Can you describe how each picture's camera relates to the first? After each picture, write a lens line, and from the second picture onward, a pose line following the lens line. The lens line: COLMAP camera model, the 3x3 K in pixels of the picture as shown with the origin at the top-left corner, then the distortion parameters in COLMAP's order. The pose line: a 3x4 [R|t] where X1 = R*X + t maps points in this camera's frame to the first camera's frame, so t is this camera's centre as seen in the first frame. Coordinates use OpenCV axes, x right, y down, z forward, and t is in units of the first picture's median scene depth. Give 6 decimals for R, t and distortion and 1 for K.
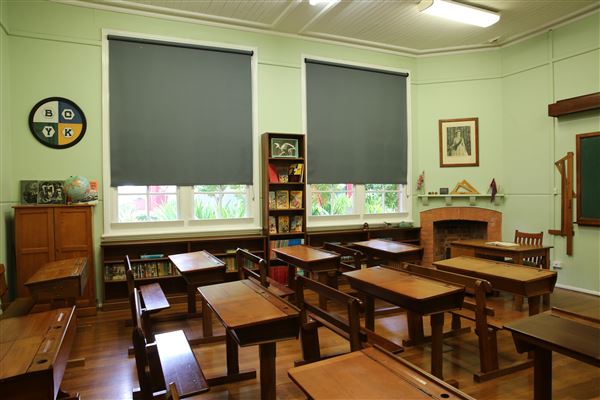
lens RADIAL K [[410.5, 0, 302.4], [0, 410.5, 199.6], [0, 0, 1]] dist [-0.105730, 0.081664]
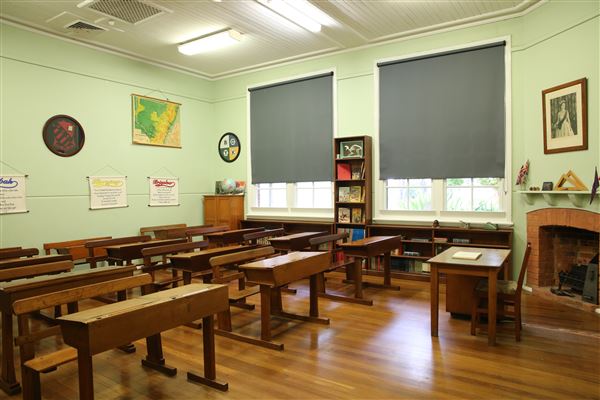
lens RADIAL K [[410.5, 0, 298.3], [0, 410.5, 198.8], [0, 0, 1]] dist [-0.105730, 0.081664]
pose [[0.523119, 0.025694, -0.851872, 0.785076], [-0.009099, 0.999657, 0.024564, -0.012387], [0.852211, -0.005099, 0.523174, 0.245292]]
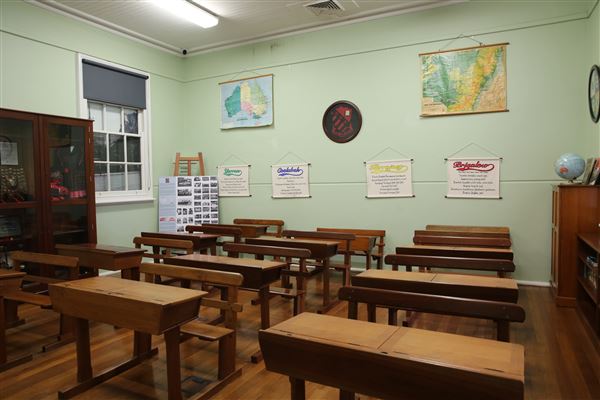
lens RADIAL K [[410.5, 0, 298.7], [0, 410.5, 199.4], [0, 0, 1]] dist [-0.105730, 0.081664]
pose [[-0.781225, 0.054057, -0.621904, 0.362545], [0.015855, 0.997640, 0.066801, -0.018039], [0.624048, 0.042326, -0.780239, 0.963685]]
